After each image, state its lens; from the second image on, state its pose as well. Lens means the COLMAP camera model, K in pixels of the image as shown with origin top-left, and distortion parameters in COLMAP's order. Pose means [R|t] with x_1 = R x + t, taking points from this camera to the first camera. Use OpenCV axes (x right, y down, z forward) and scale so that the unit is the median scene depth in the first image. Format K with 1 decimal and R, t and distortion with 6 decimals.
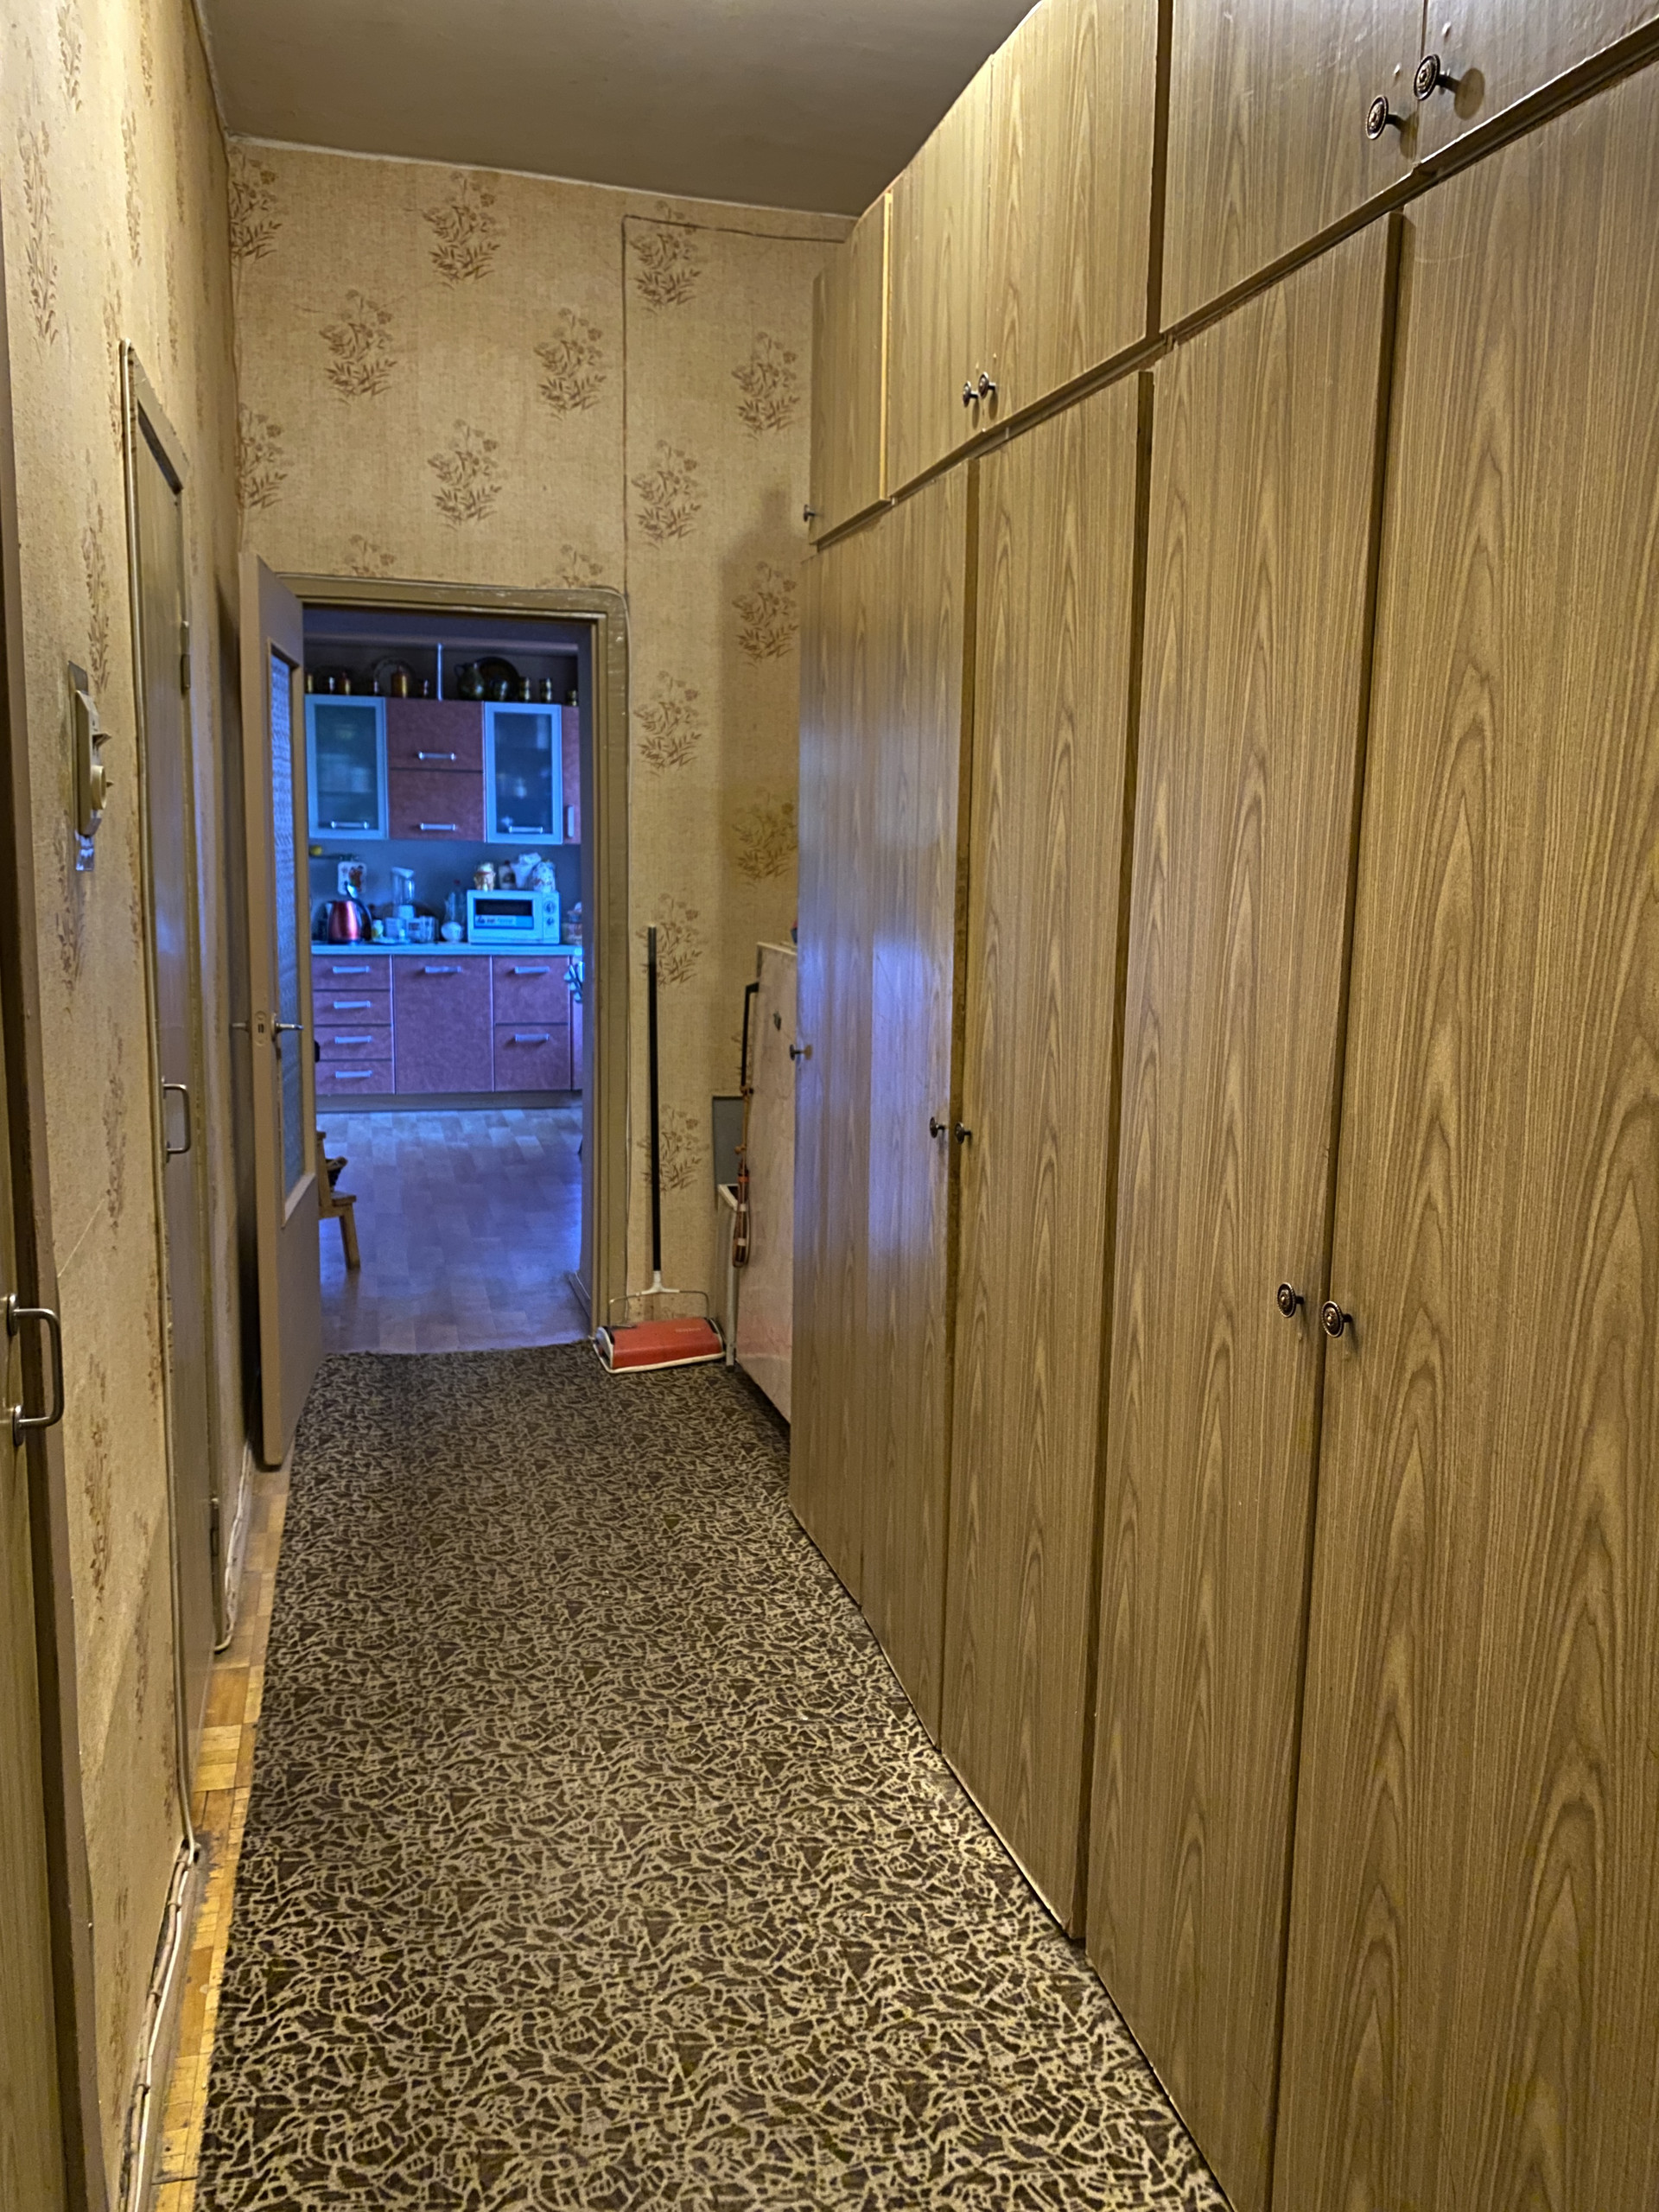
lens RADIAL K [[1660.0, 0, 843.8], [0, 1660.0, 1103.8], [0, 0, 1]] dist [0.031081, -0.011860]
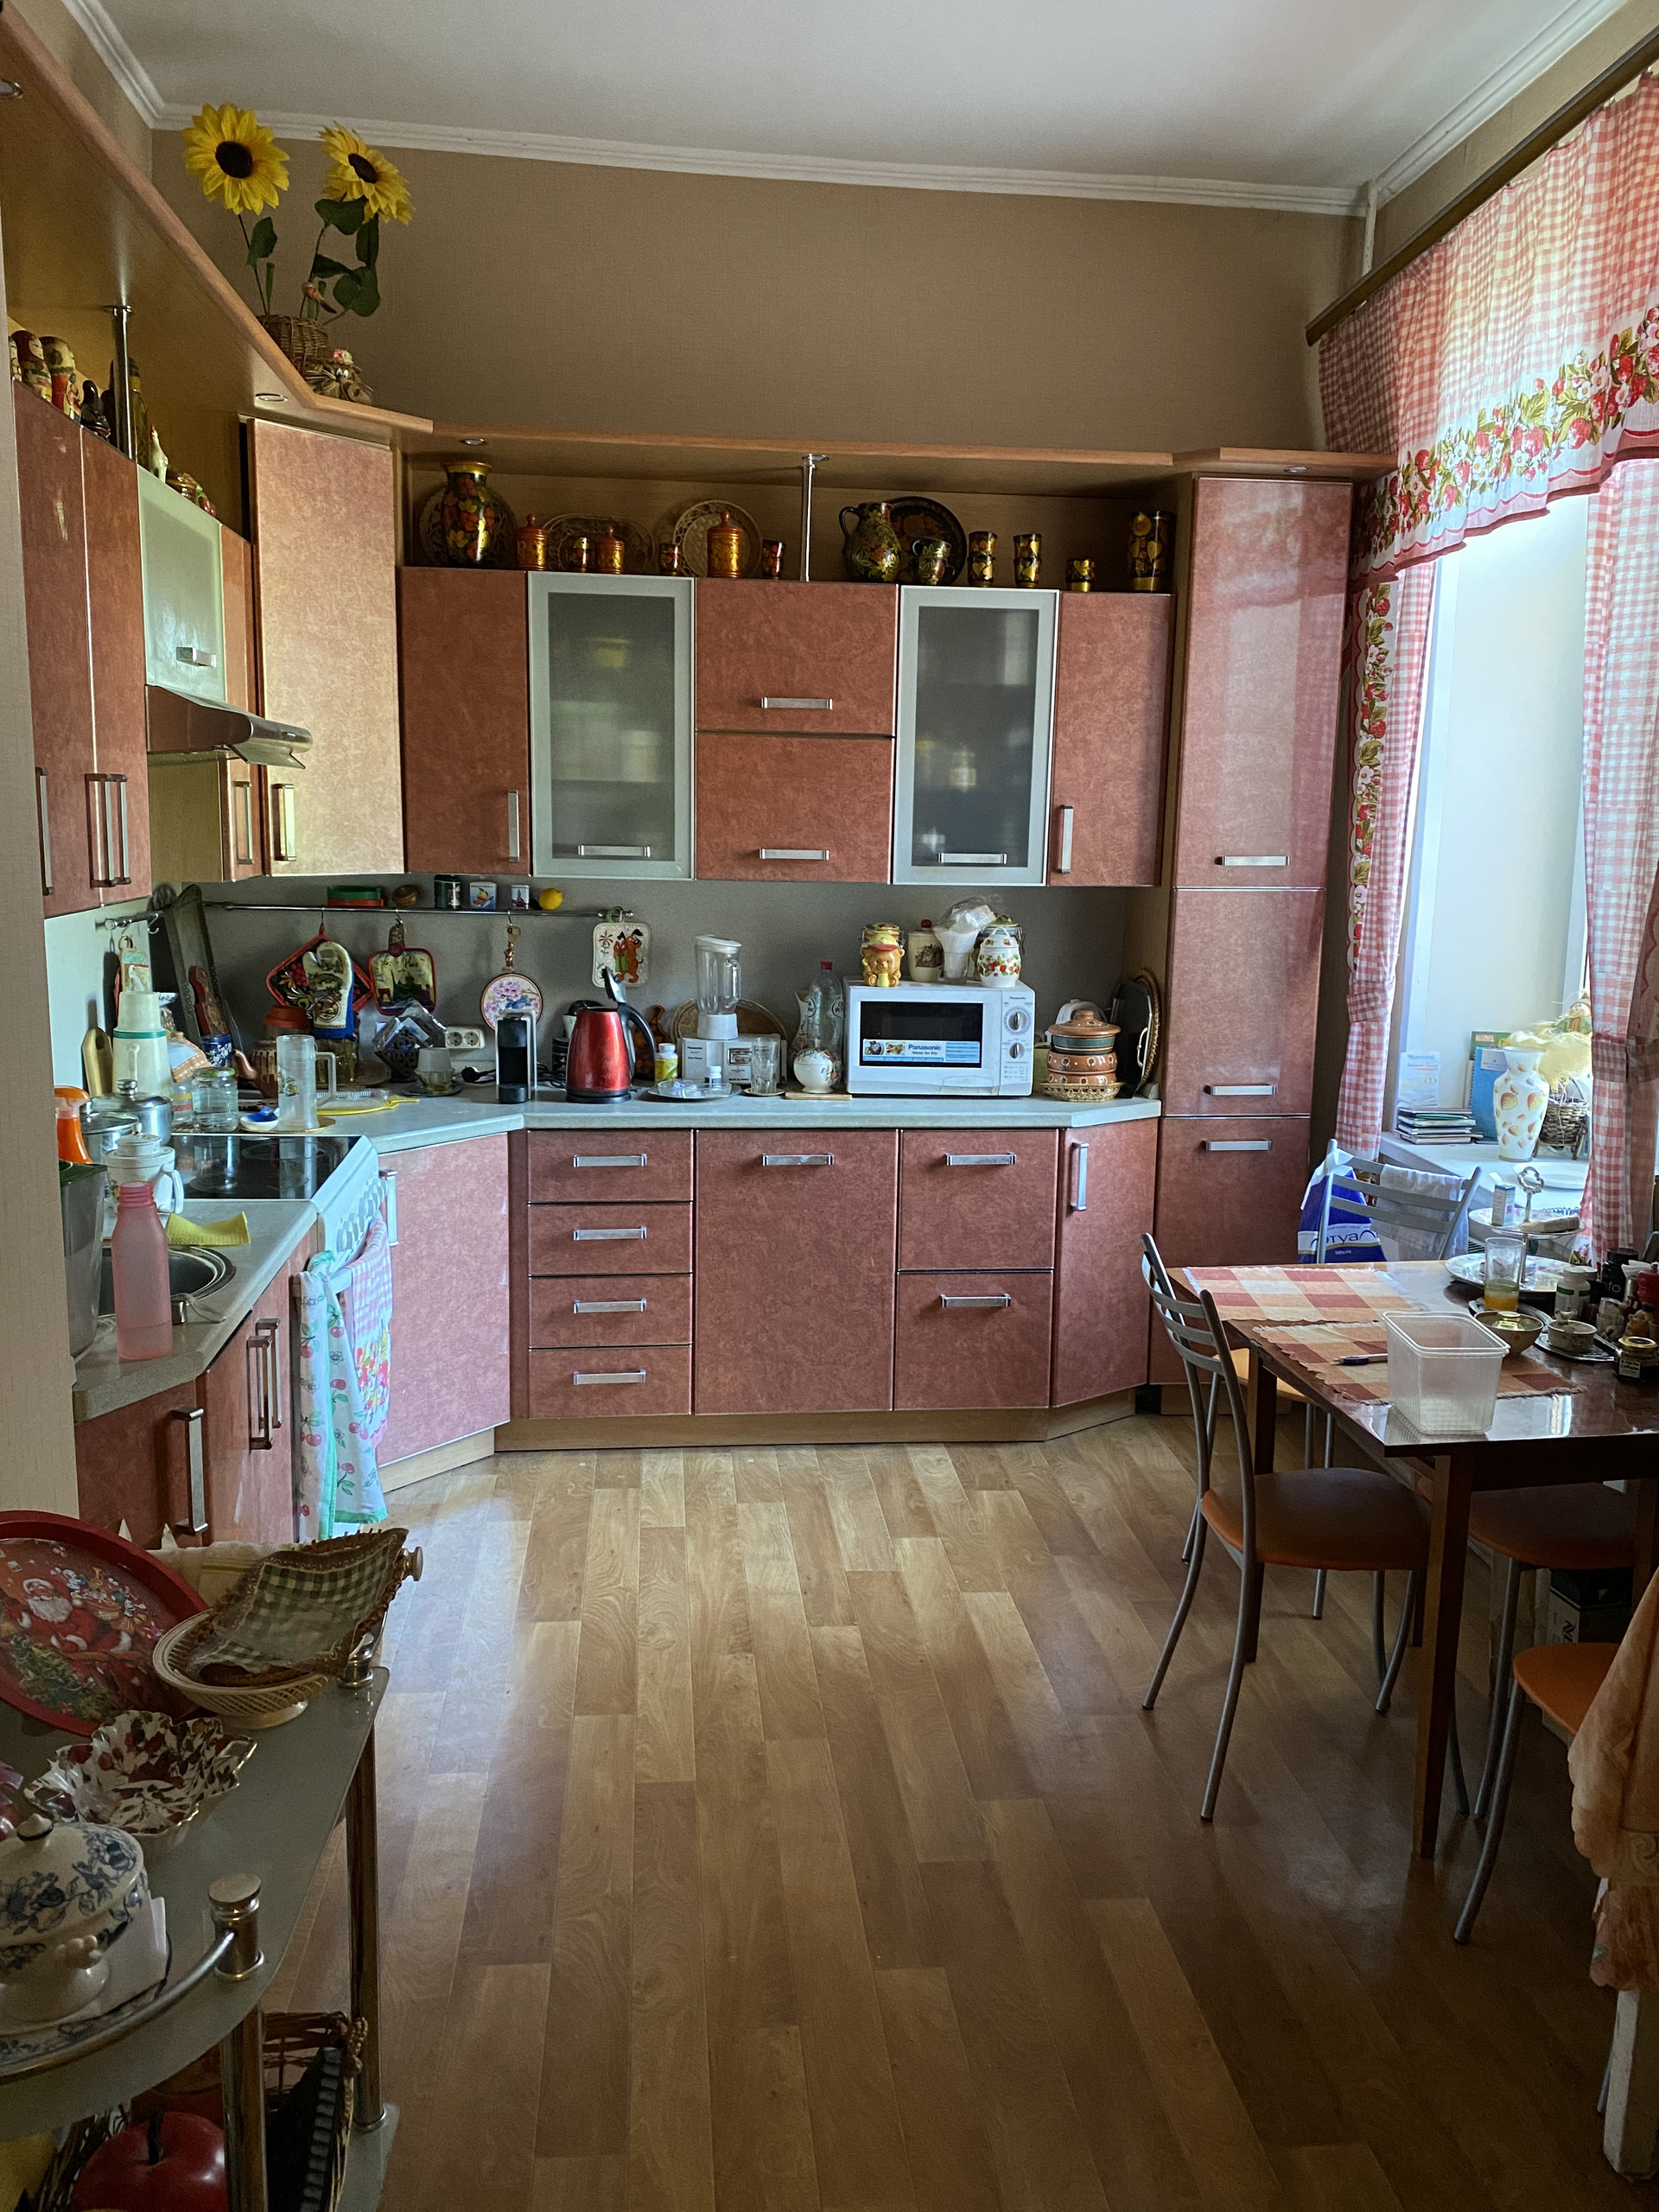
lens RADIAL K [[1660.0, 0, 823.6], [0, 1660.0, 1111.8], [0, 0, 1]] dist [0.031081, -0.011860]
pose [[0.984596, 0.024065, -0.173179, -0.149928], [-0.023740, 0.999710, 0.003948, -0.093603], [0.173223, 0.000224, 0.984883, 0.527931]]
